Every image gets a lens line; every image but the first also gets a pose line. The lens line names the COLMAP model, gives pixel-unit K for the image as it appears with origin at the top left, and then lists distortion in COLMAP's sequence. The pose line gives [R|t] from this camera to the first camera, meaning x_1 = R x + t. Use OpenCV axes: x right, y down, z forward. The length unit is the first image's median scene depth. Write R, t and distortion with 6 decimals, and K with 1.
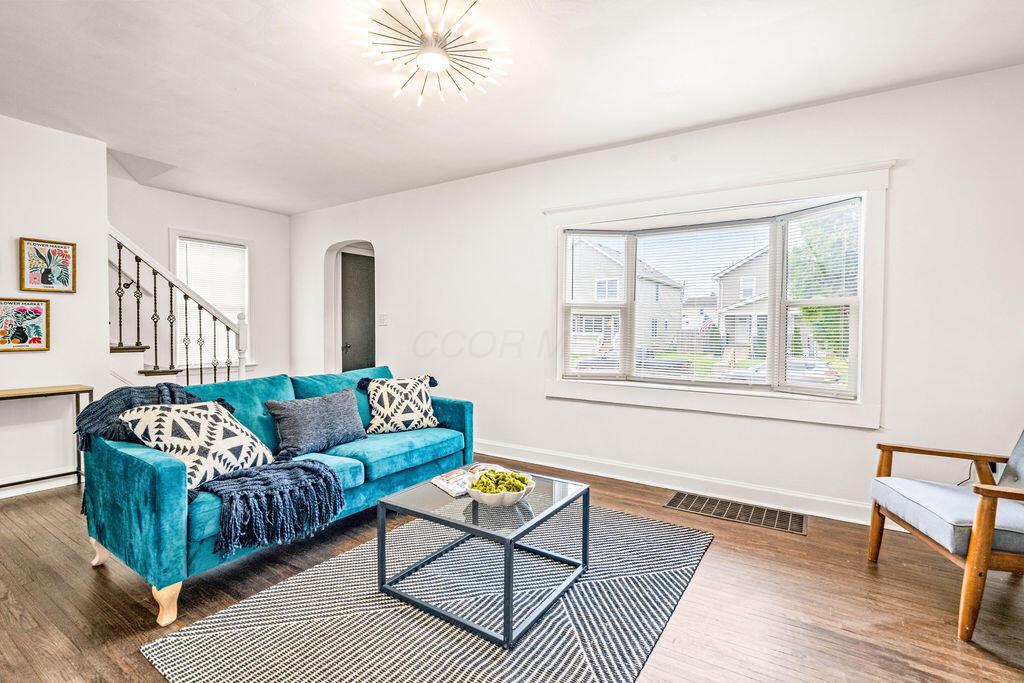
lens RADIAL K [[481.5, 0, 512.1], [0, 481.5, 338.7], [0, 0, 1]] dist [-0.002505, -0.001119]
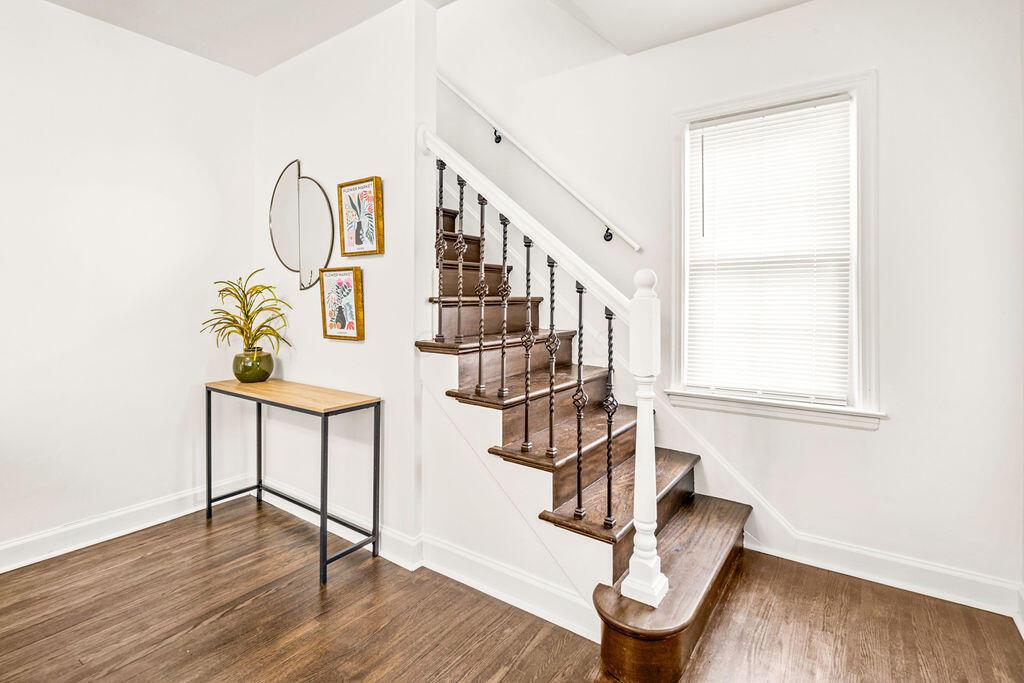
lens RADIAL K [[481.5, 0, 530.4], [0, 481.5, 293.1], [0, 0, 1]] dist [-0.002505, -0.001119]
pose [[-0.028541, -0.009999, -0.999543, -0.282587], [-0.026720, 0.999600, -0.009236, -0.043604], [0.999235, 0.026444, -0.028797, 1.246311]]
